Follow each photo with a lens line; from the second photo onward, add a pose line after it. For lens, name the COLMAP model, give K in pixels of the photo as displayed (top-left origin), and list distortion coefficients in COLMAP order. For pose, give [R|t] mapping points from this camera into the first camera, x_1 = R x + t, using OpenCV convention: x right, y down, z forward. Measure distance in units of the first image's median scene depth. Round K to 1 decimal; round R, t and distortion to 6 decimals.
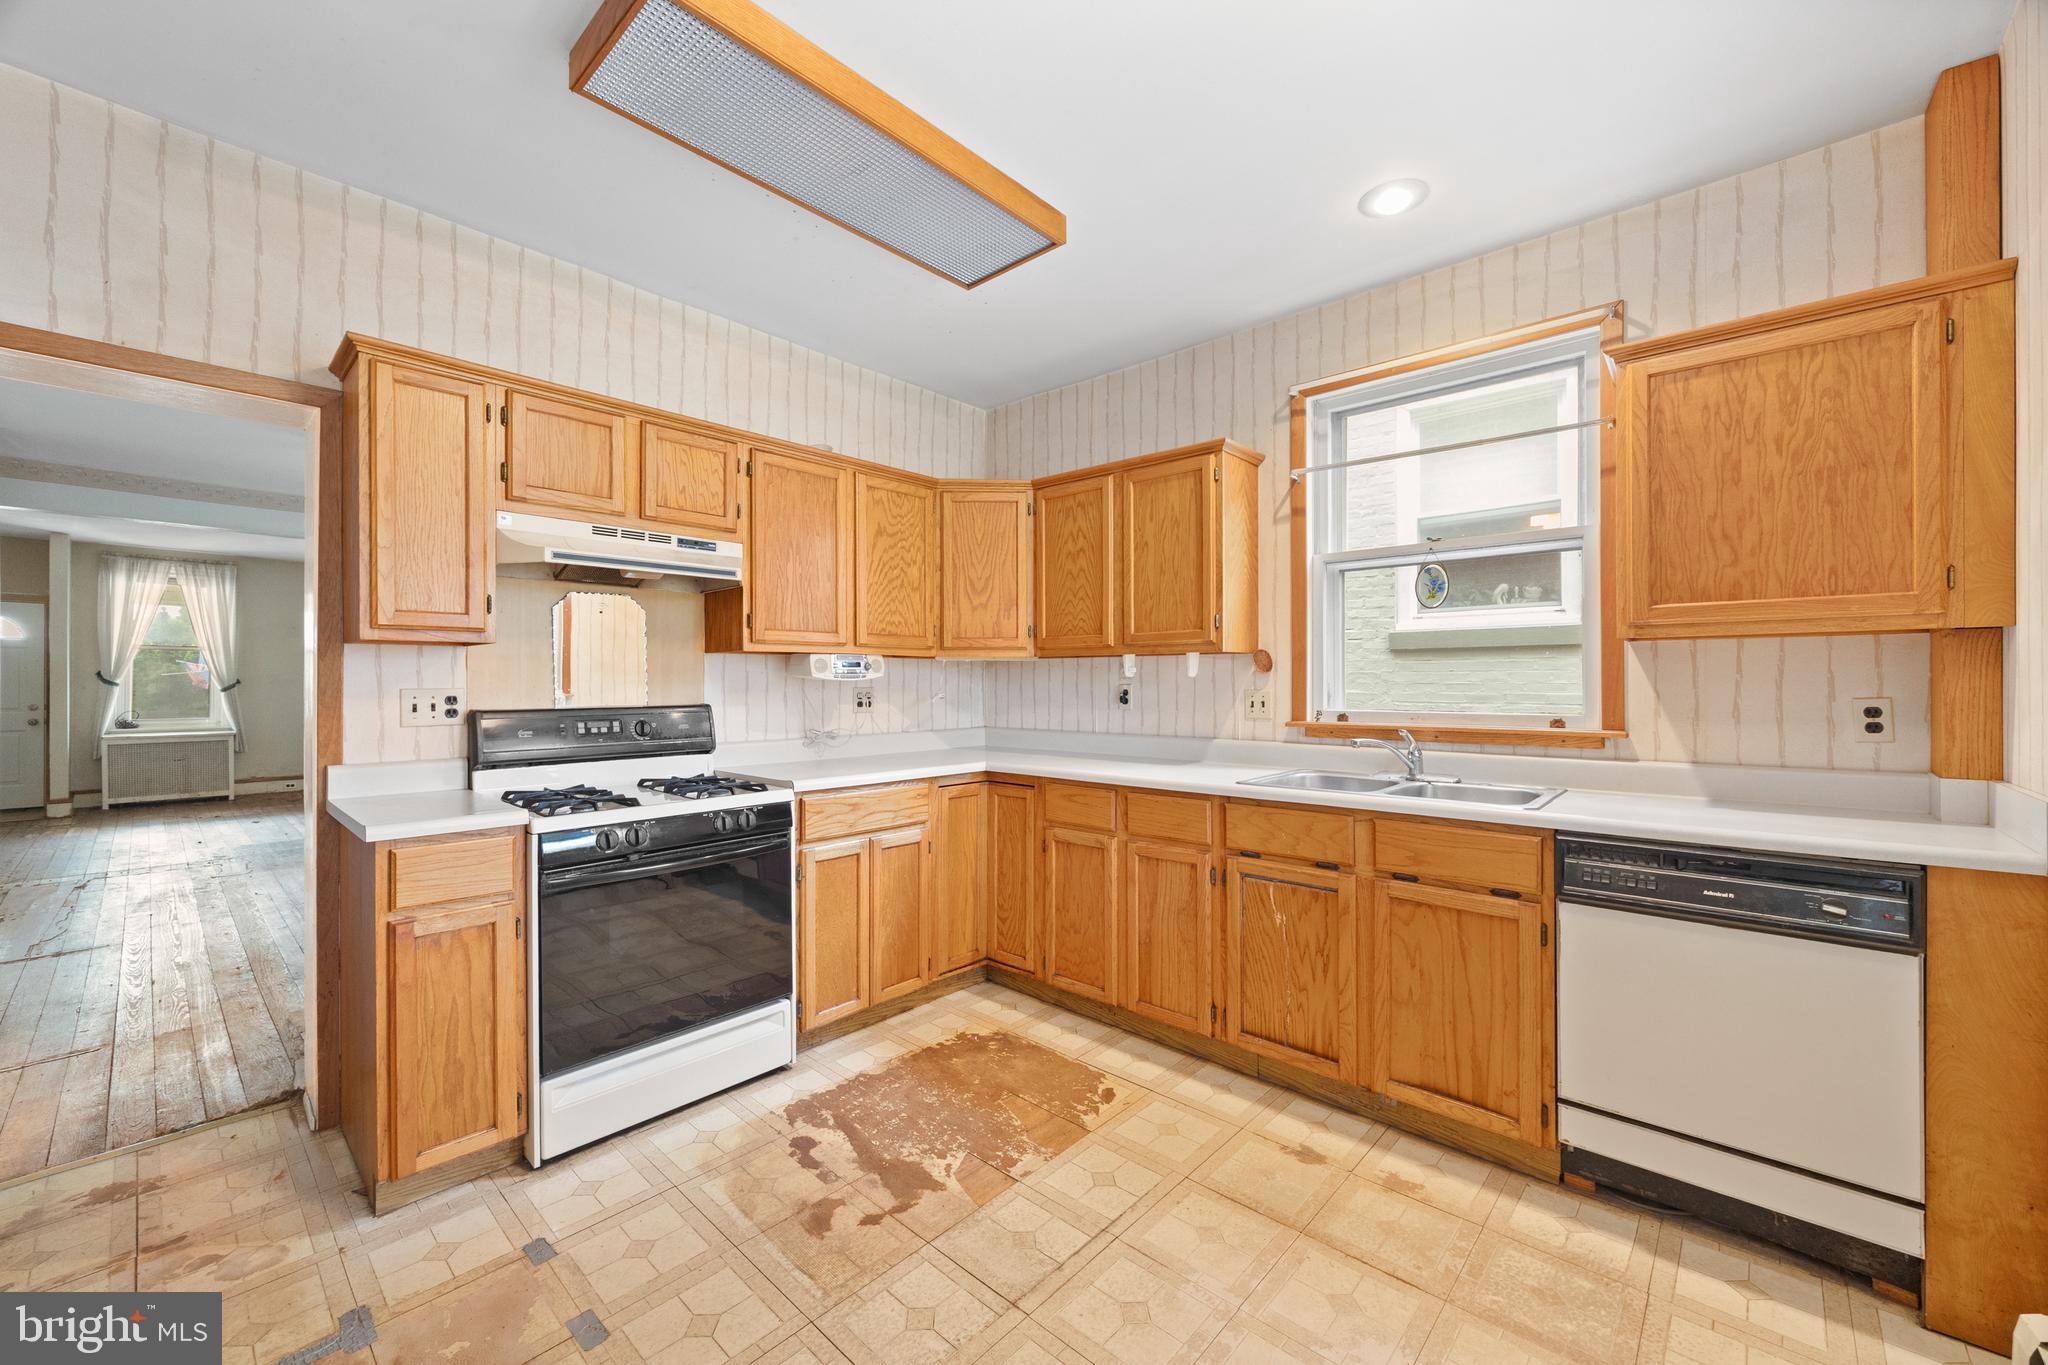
lens RADIAL K [[809.3, 0, 1020.1], [0, 809.3, 682.2], [0, 0, 1]] dist [-0.001663, -0.000058]
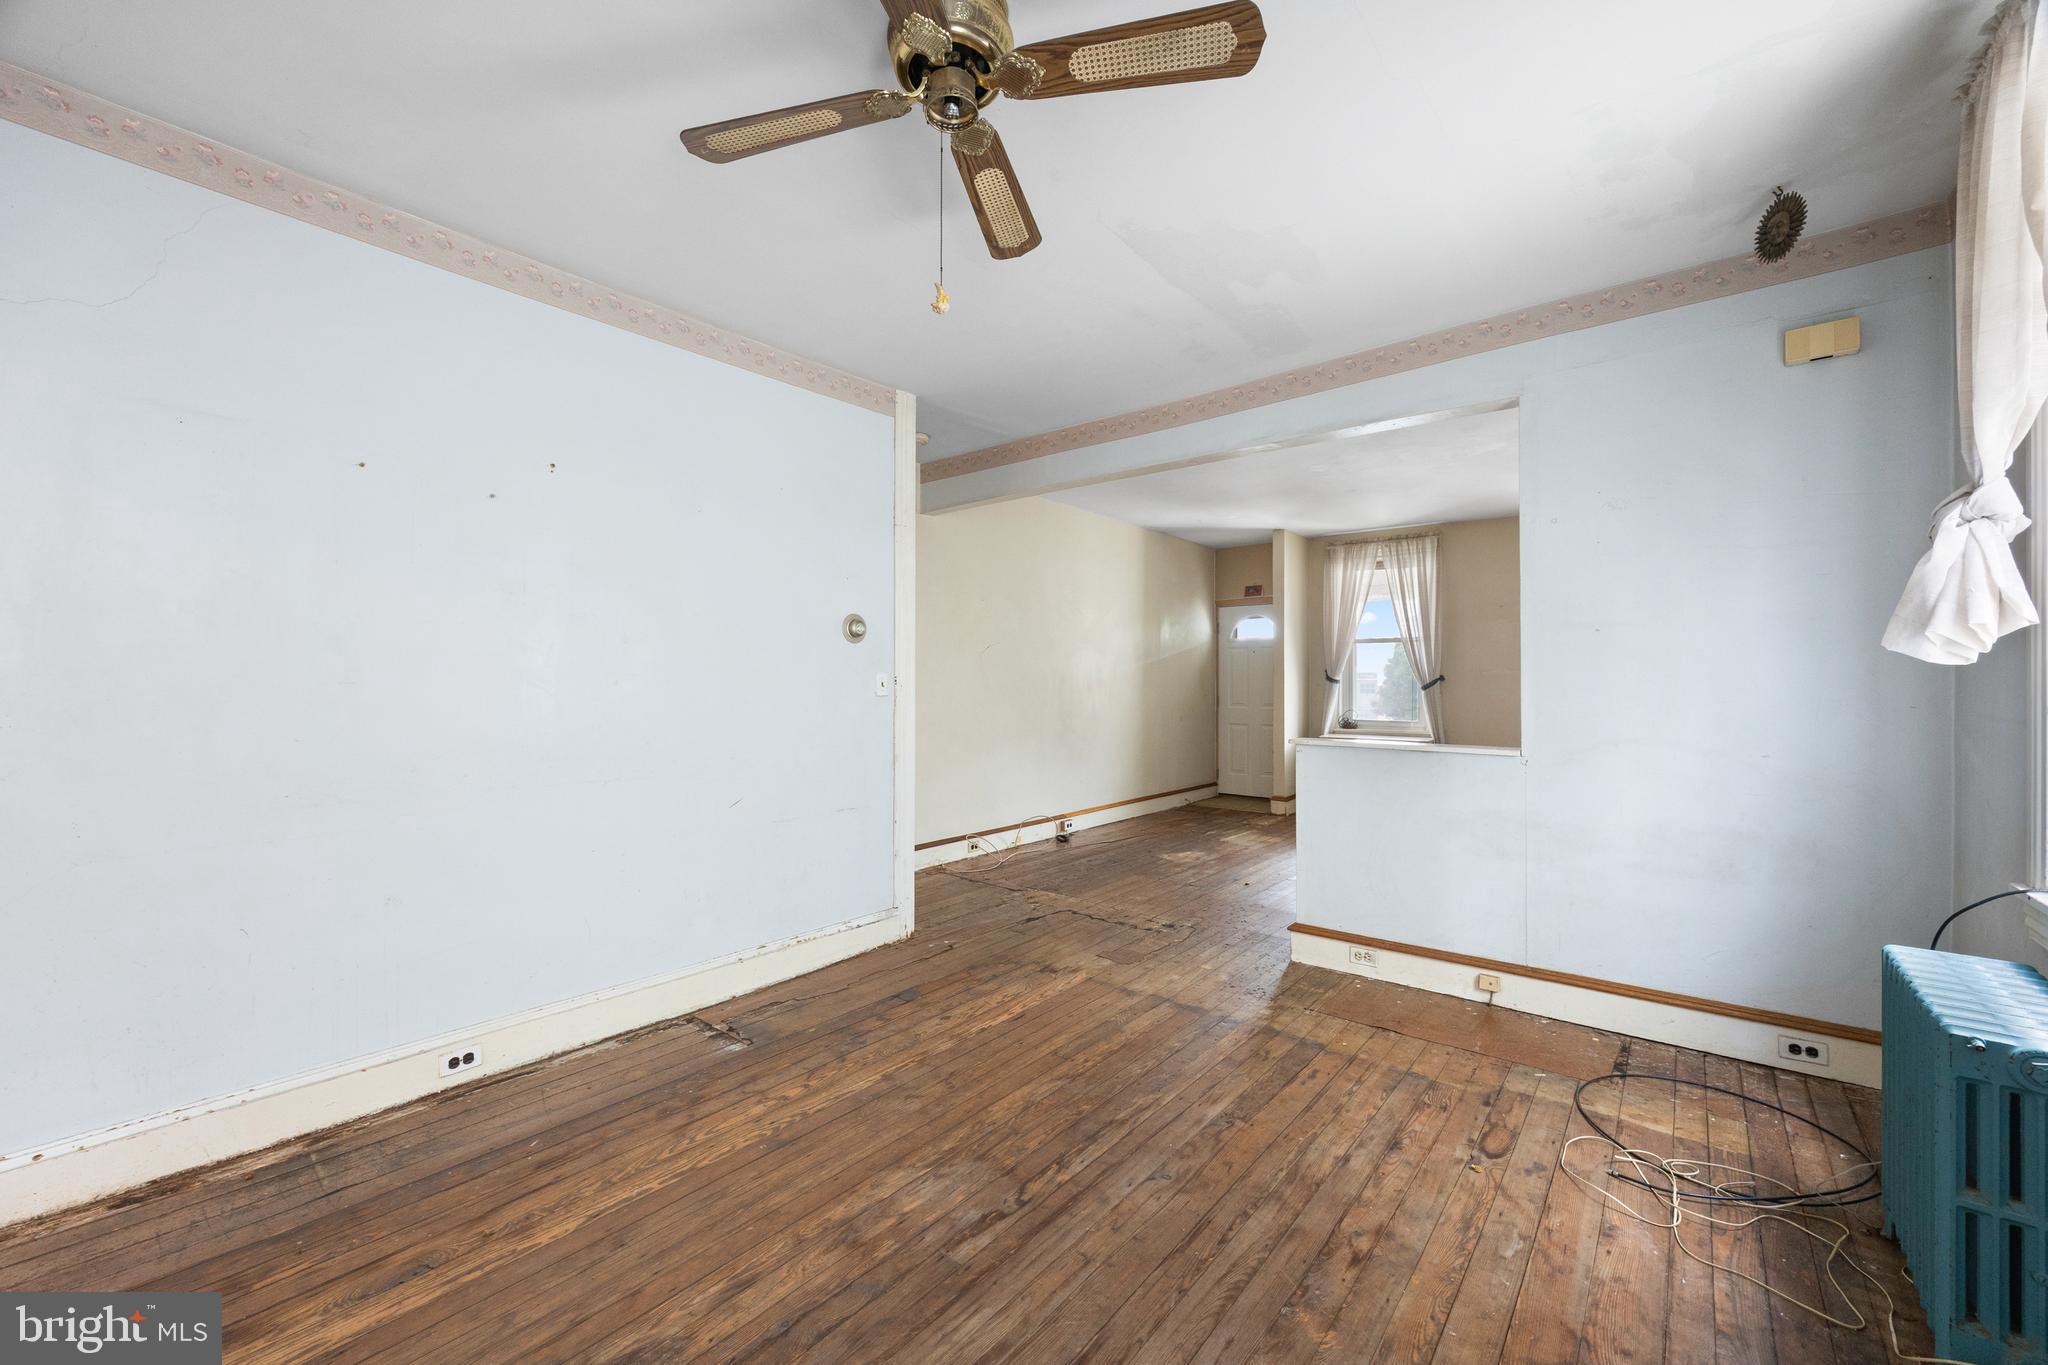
lens RADIAL K [[802.2, 0, 1024.0], [0, 802.2, 682.5], [0, 0, 1]] dist [-0.001622, -0.000432]
pose [[0.054325, 0.000594, -0.998523, -0.634600], [0.001817, 0.999998, 0.000693, 0.007489], [0.998522, -0.001852, 0.054324, 1.842327]]
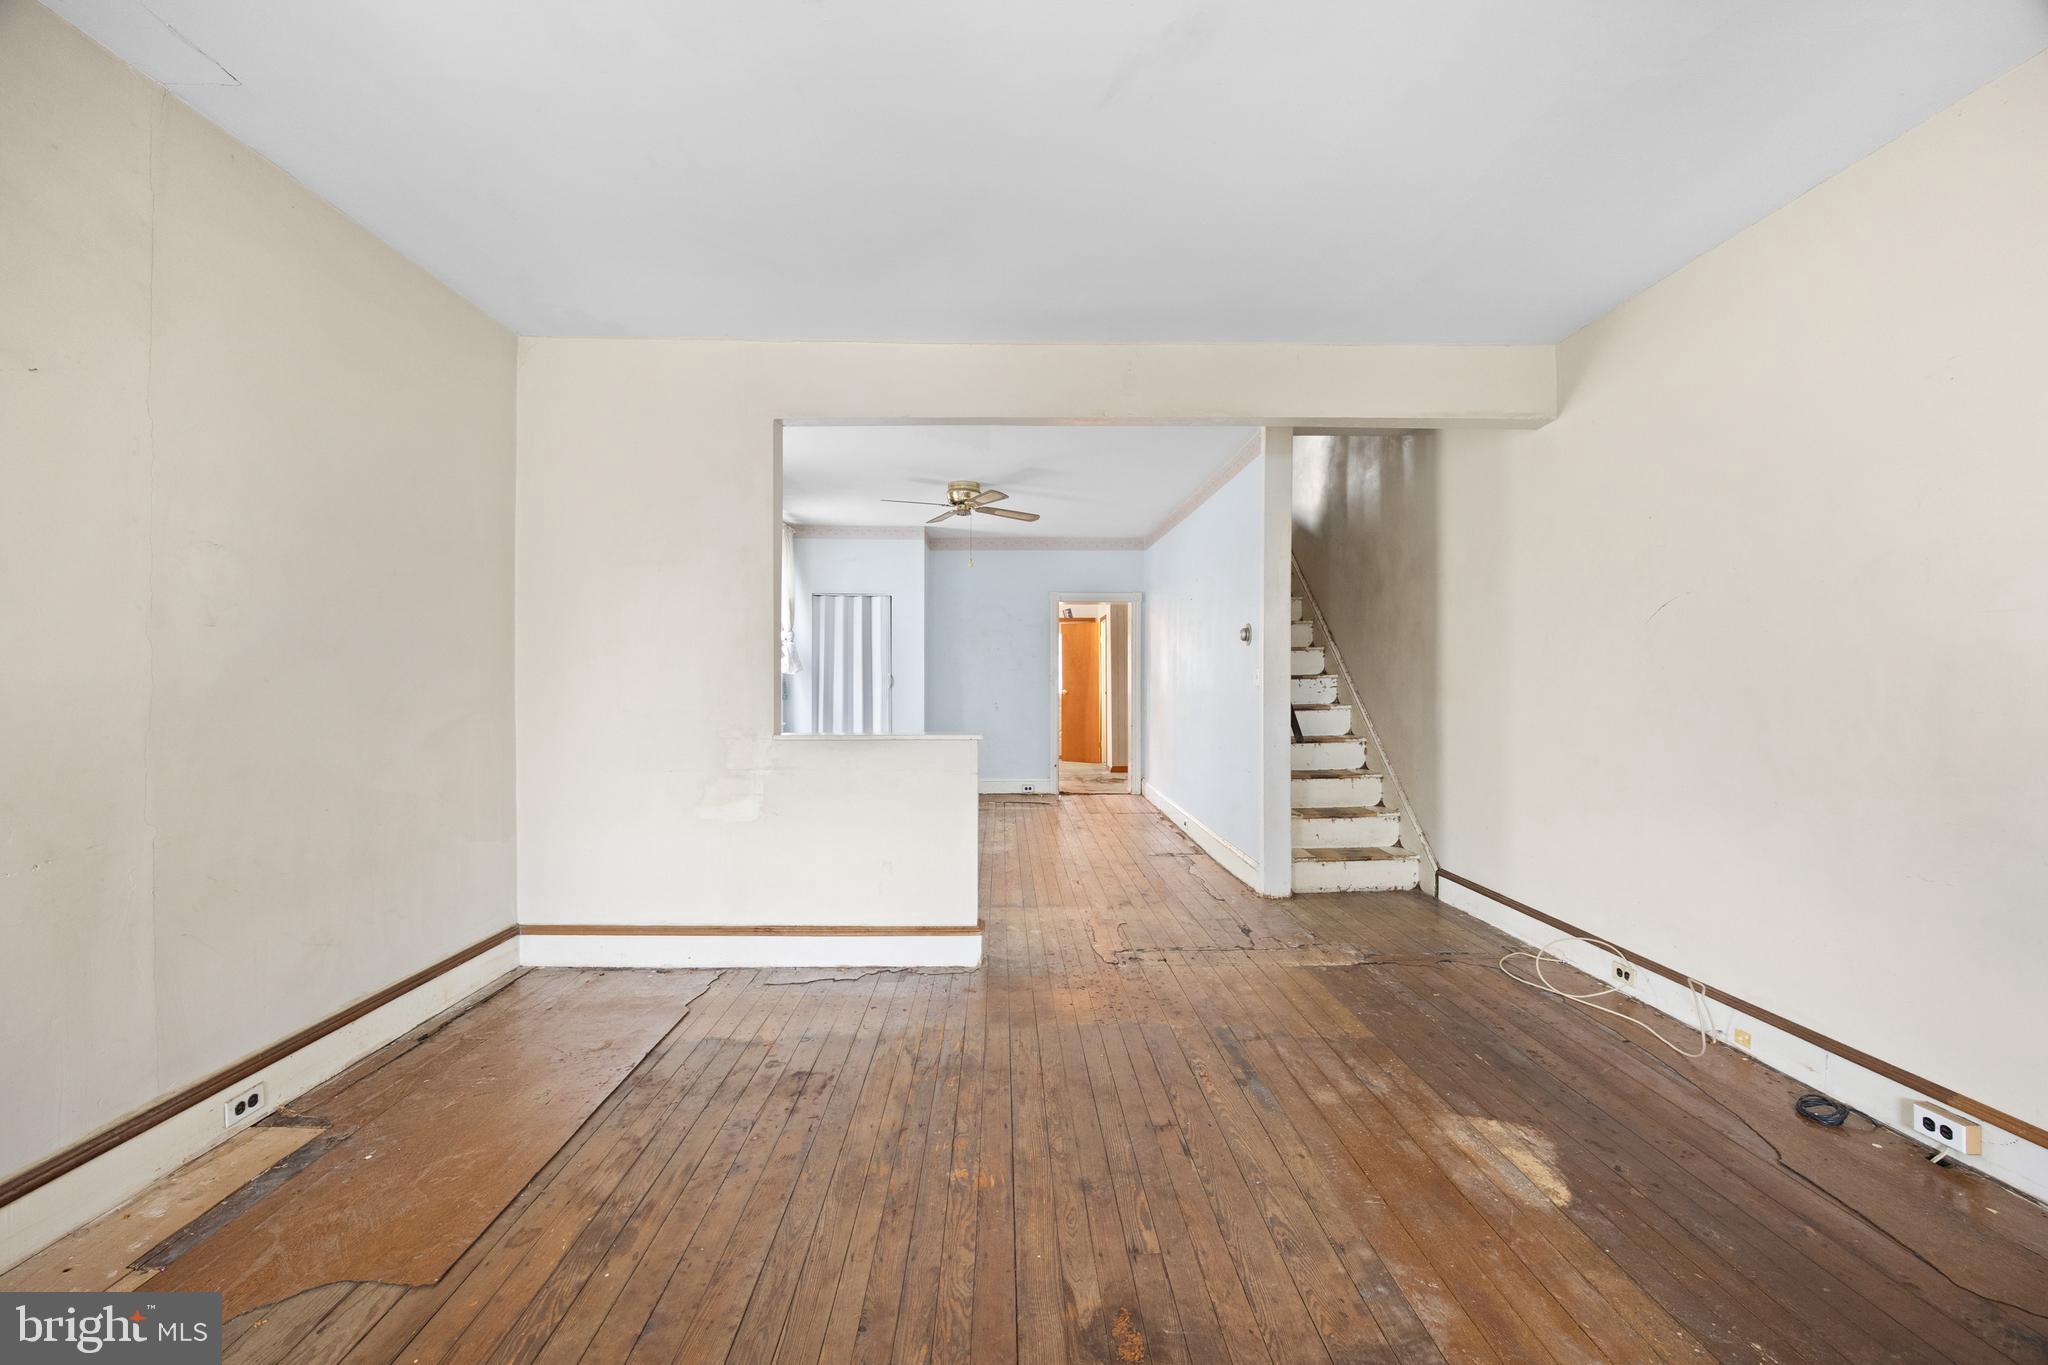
lens RADIAL K [[802.2, 0, 1024.0], [0, 802.2, 682.5], [0, 0, 1]] dist [-0.001622, -0.000432]
pose [[-0.696517, -0.004775, 0.717524, -3.055995], [-0.003096, 0.999989, 0.003649, 0.018724], [-0.717533, 0.000320, -0.696524, 3.299892]]
